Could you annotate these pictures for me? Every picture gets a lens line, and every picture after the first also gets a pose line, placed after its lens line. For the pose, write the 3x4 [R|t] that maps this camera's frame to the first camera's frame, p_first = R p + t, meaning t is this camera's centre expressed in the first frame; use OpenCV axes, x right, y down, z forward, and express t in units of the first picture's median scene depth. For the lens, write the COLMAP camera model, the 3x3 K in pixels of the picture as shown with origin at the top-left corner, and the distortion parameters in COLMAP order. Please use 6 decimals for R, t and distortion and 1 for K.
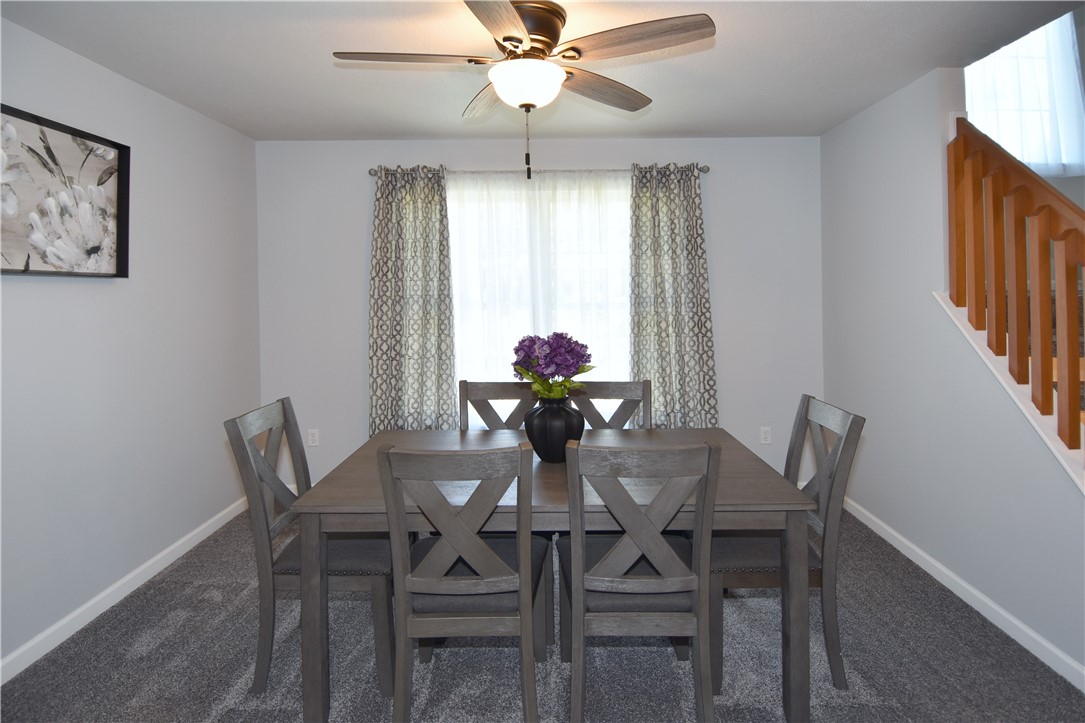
lens RADIAL K [[581.5, 0, 564.4], [0, 581.5, 286.9], [0, 0, 1]] dist [0.036433, -0.025767]
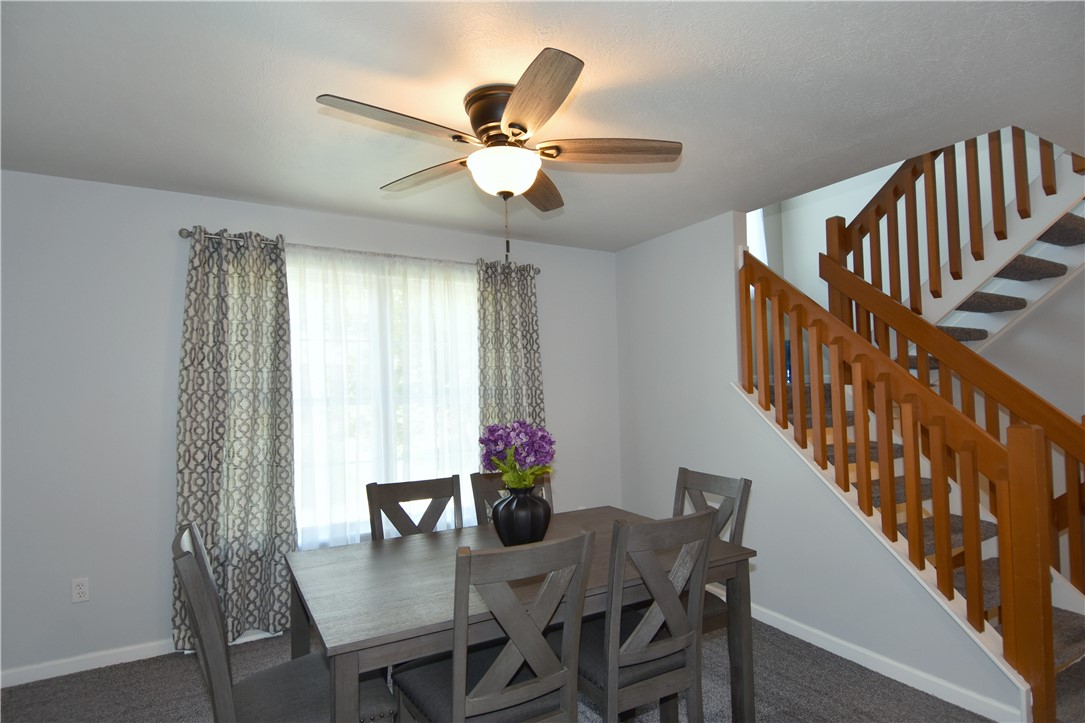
lens RADIAL K [[598.8, 0, 517.2], [0, 598.8, 352.3], [0, 0, 1]] dist [0.059607, -0.000837]
pose [[0.859436, 0.025264, 0.510618, -0.361927], [0.004337, 0.998382, -0.056697, 0.012783], [-0.511225, 0.050942, 0.857936, 0.076788]]
